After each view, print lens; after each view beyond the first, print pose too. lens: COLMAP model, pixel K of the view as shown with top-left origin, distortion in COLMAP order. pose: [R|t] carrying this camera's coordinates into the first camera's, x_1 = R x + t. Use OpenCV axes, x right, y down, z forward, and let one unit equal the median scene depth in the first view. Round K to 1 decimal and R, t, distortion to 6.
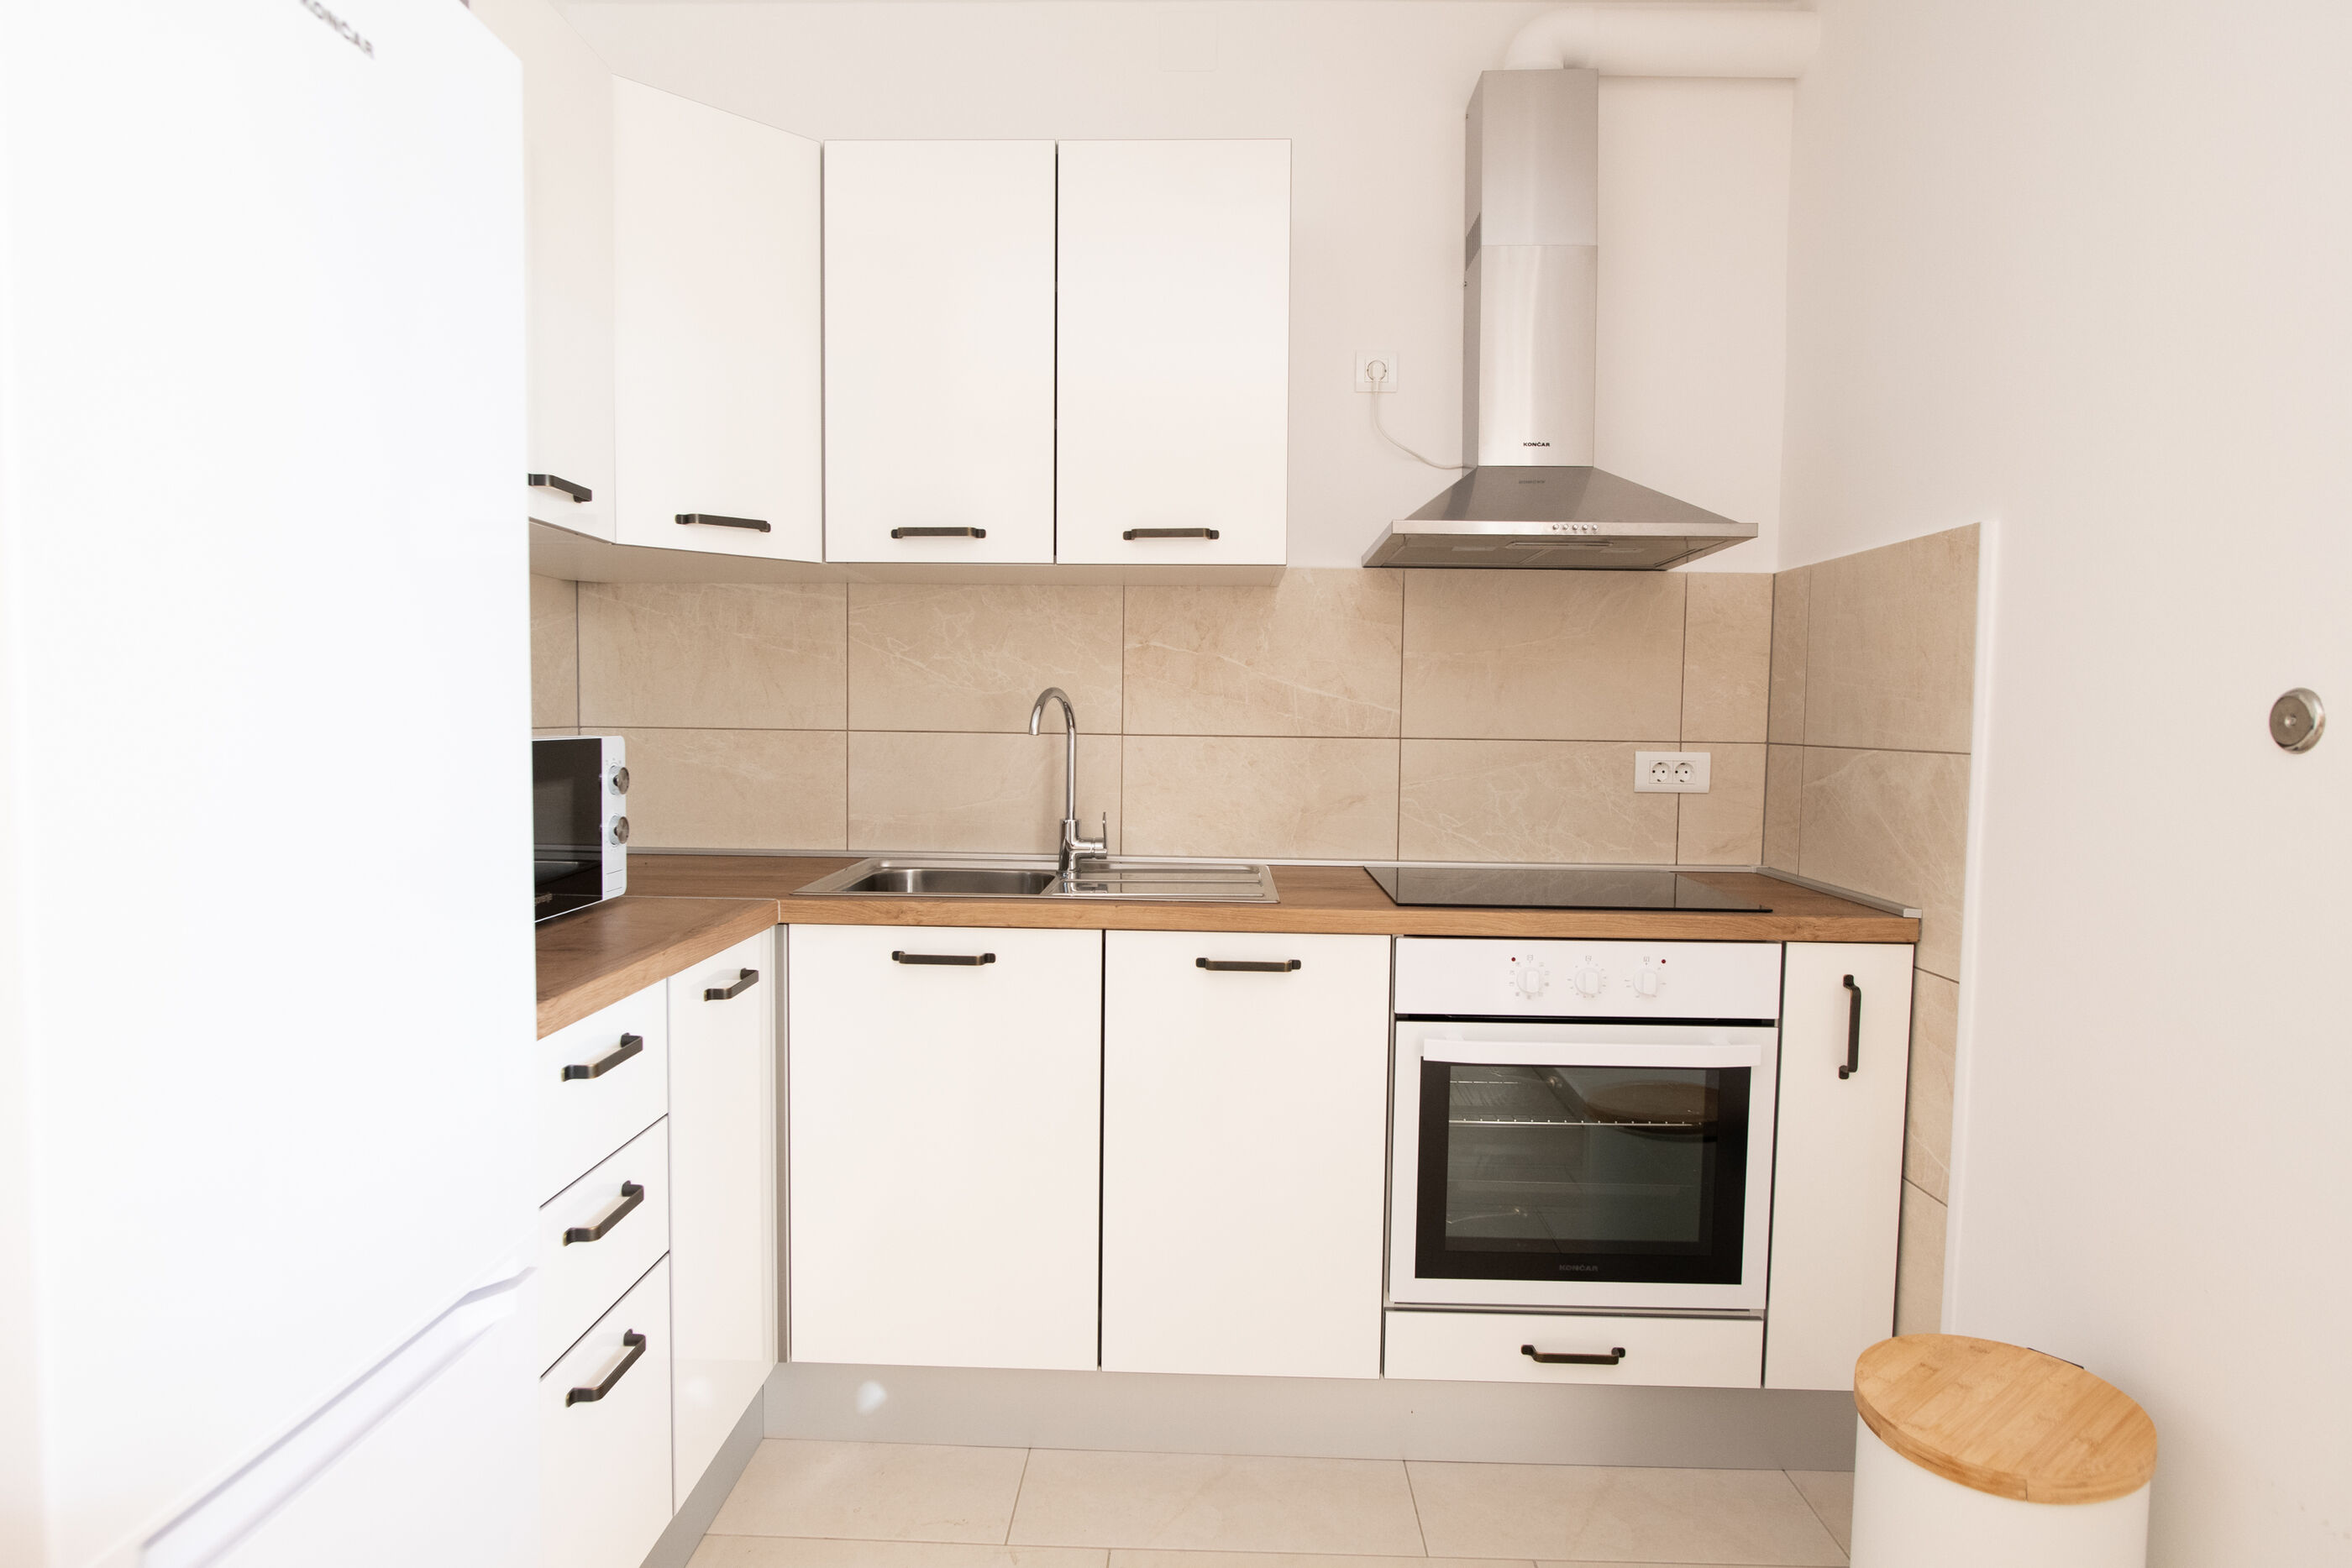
lens RADIAL K [[1350.1, 0, 1193.7], [0, 1350.1, 793.7], [0, 0, 1]] dist [-0.021582, 0.011103]
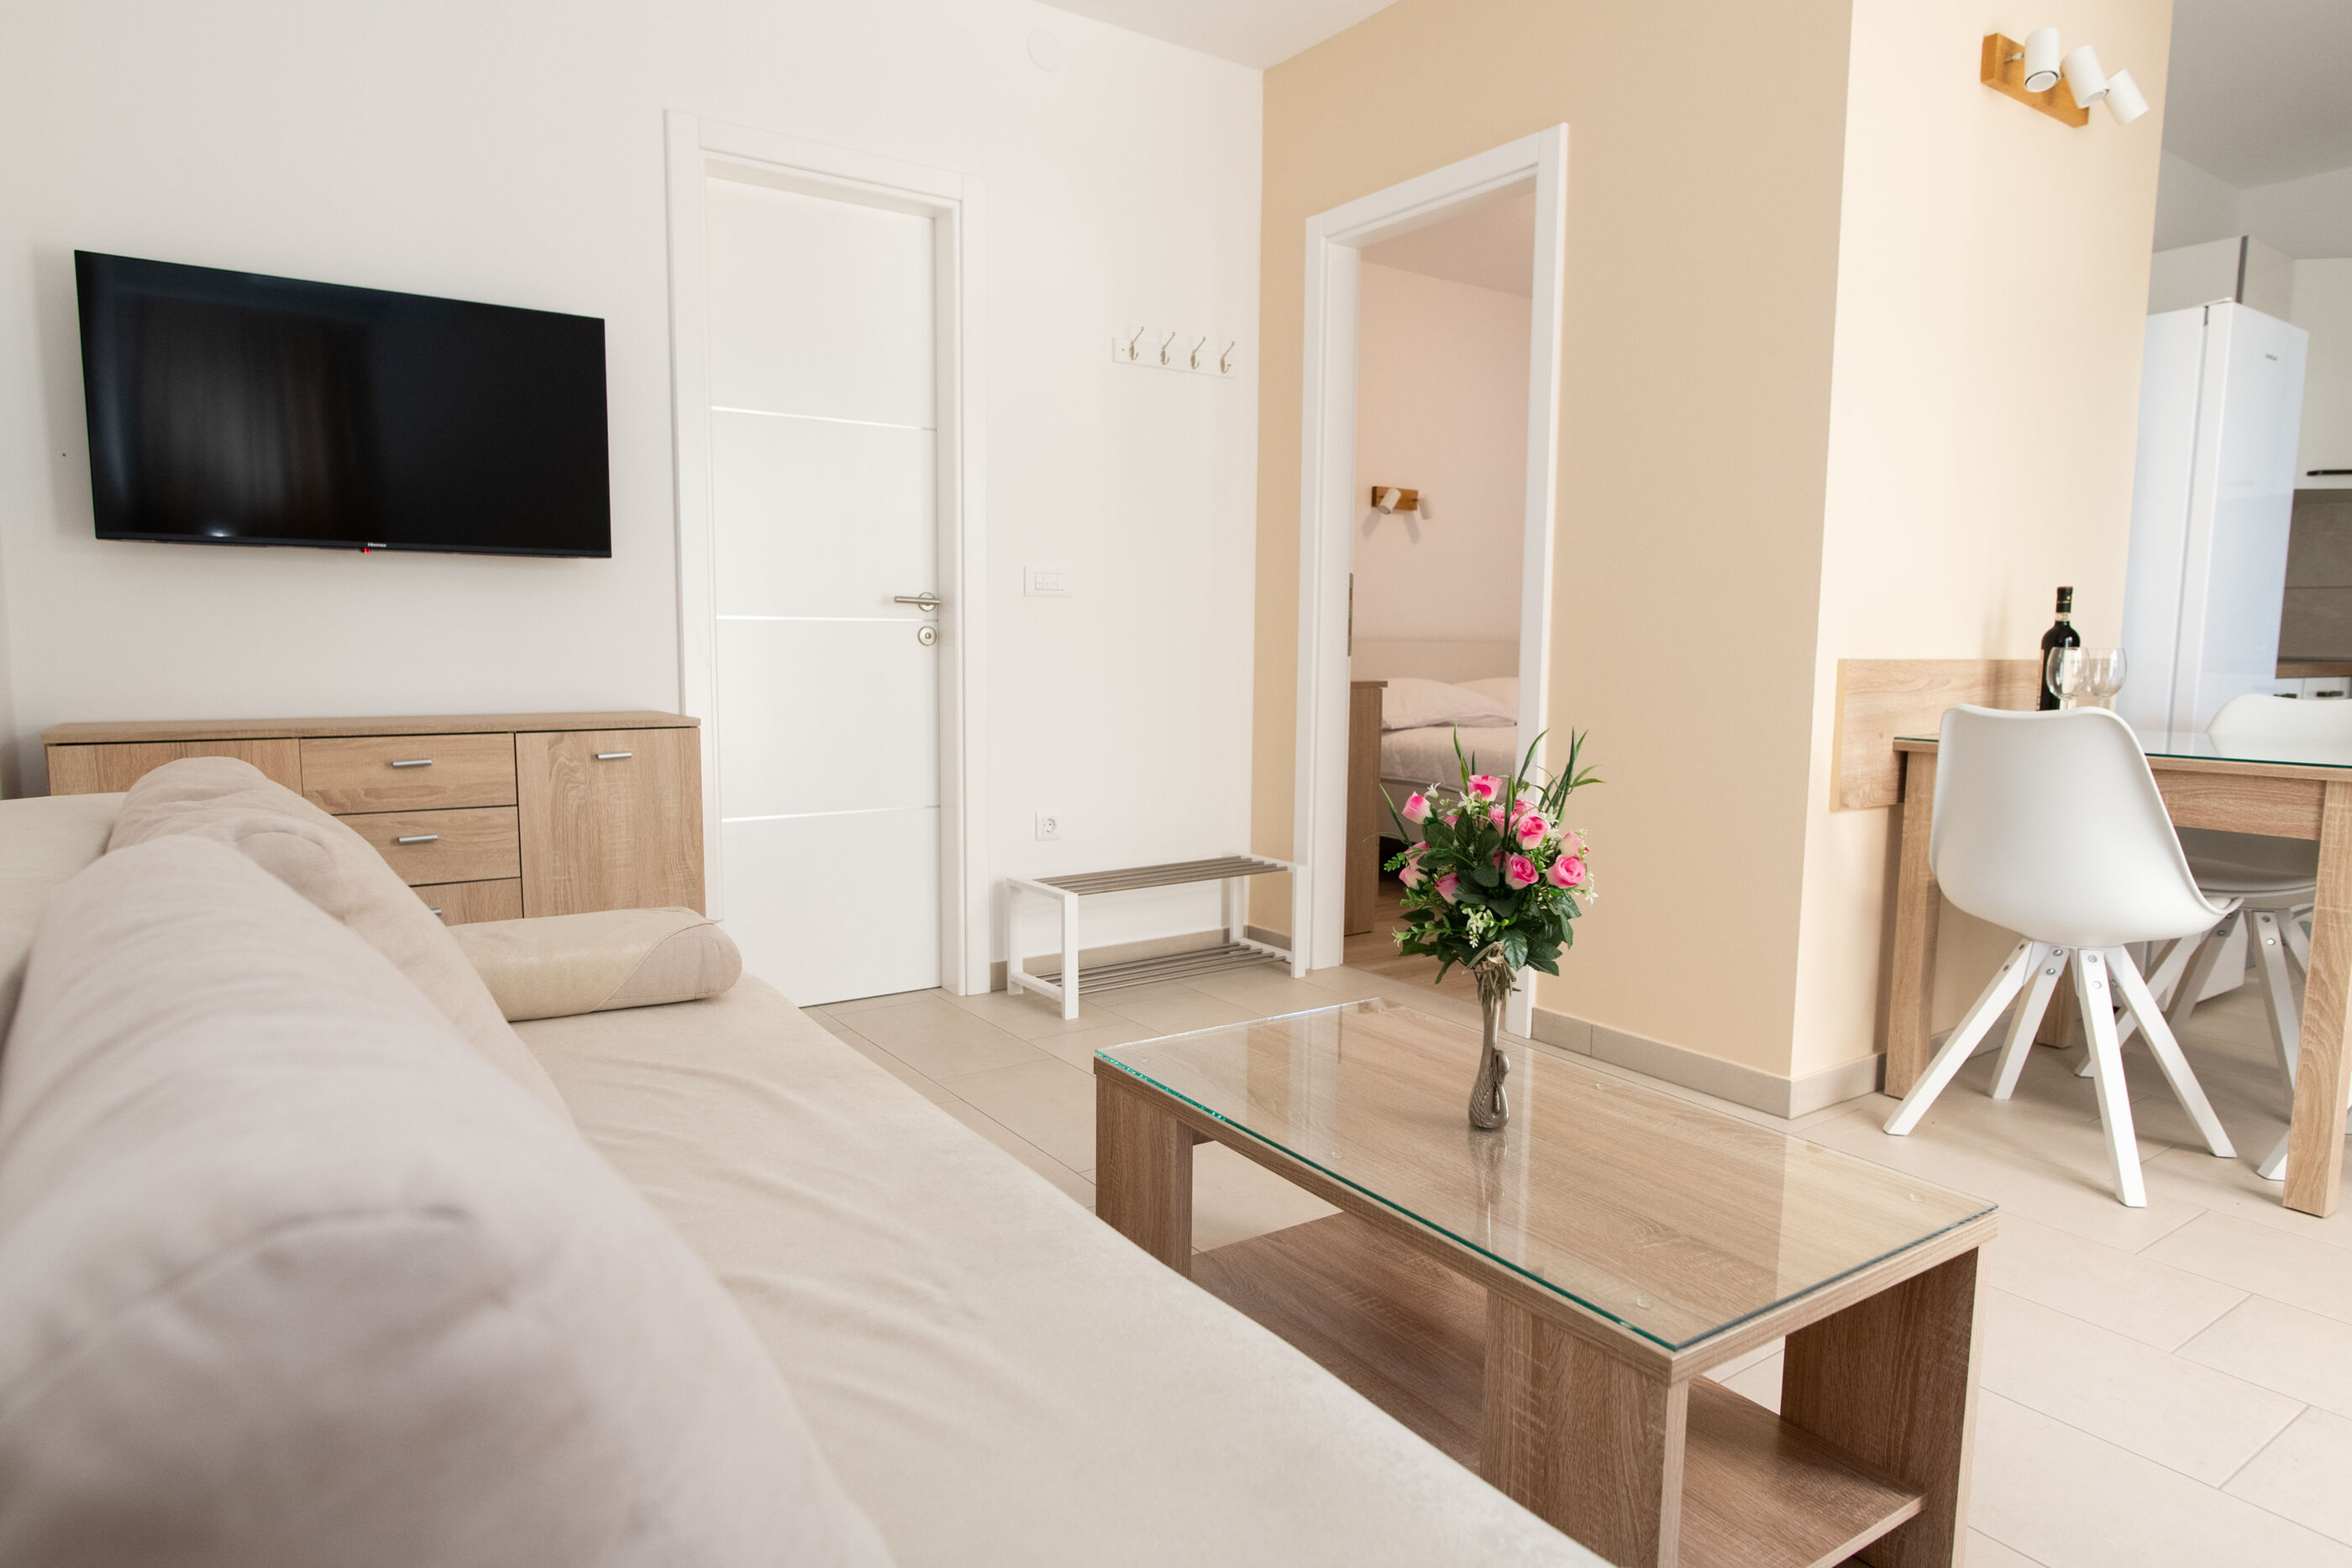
lens RADIAL K [[1350.1, 0, 1178.7], [0, 1350.1, 797.2], [0, 0, 1]] dist [-0.021582, 0.011103]
pose [[0.580837, 0.083011, -0.809776, 0.238518], [-0.046864, 0.996547, 0.068542, 0.178883], [0.812670, -0.001862, 0.582722, -1.251537]]
